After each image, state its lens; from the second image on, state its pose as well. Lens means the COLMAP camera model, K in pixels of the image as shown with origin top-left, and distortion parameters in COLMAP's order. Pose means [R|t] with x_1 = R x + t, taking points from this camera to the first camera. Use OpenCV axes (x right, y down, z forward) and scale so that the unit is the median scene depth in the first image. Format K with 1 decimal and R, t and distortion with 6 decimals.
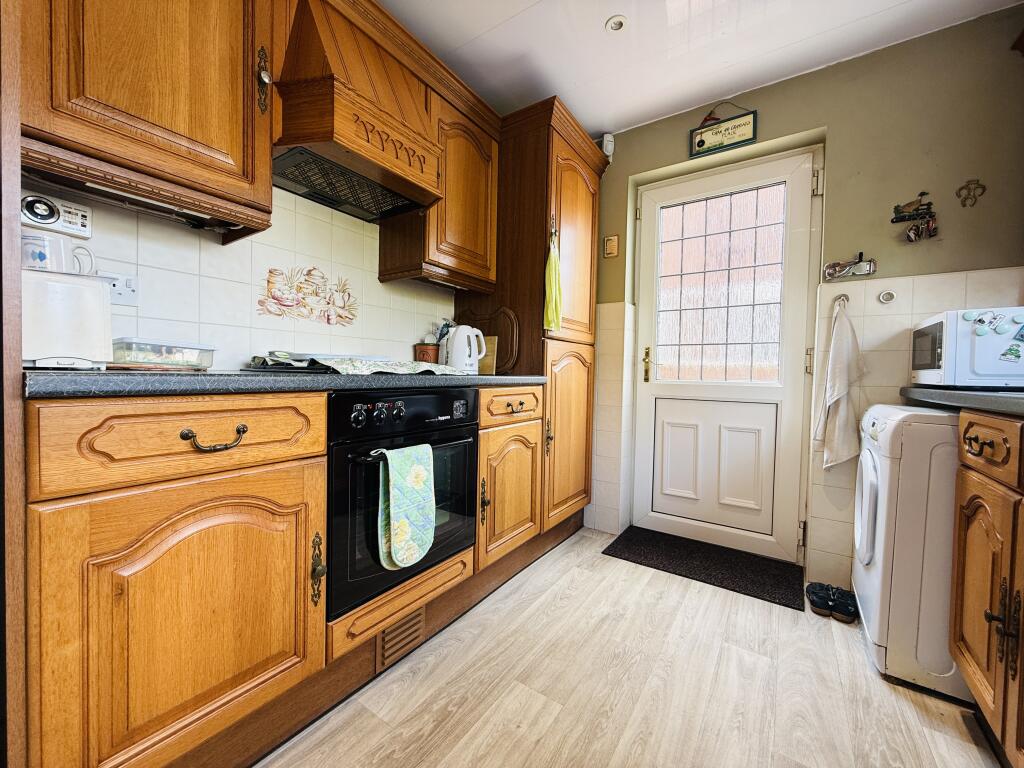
lens RADIAL K [[408.7, 0, 510.6], [0, 408.7, 383.8], [0, 0, 1]] dist [0.000139, 0.000442]
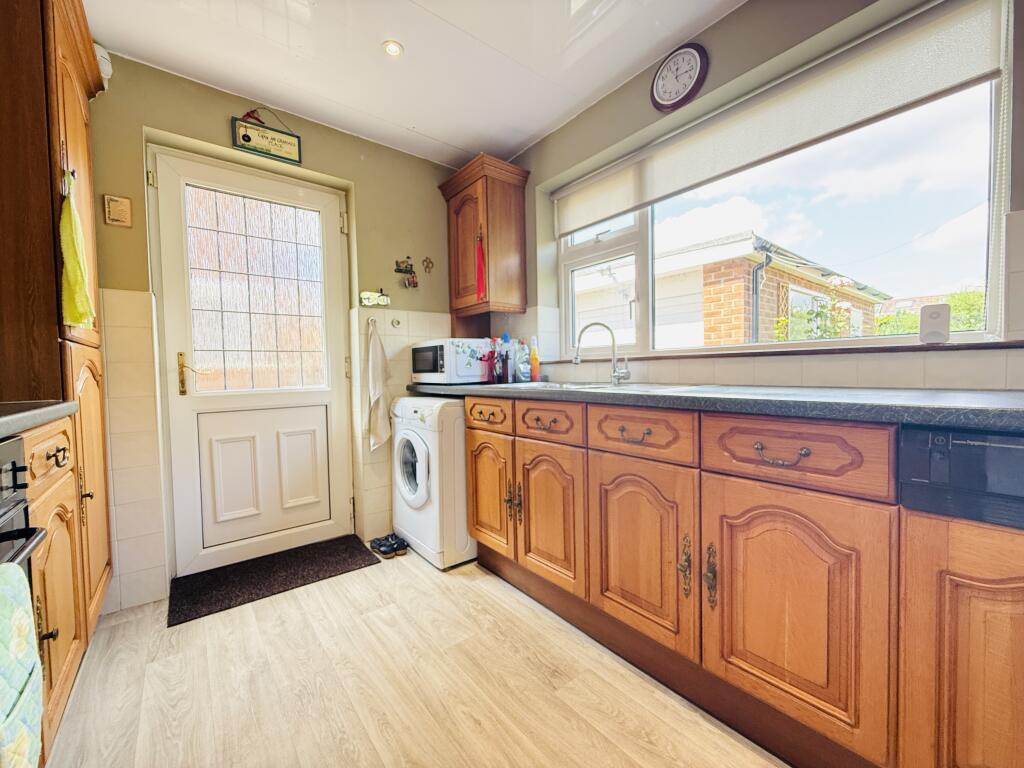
lens RADIAL K [[408.7, 0, 510.2], [0, 408.7, 384.0], [0, 0, 1]] dist [0.000139, 0.000442]
pose [[0.293481, -0.057212, 0.954252, -0.306508], [0.051729, 0.997695, 0.043908, -0.035127], [-0.954564, 0.036477, 0.295764, 0.173884]]
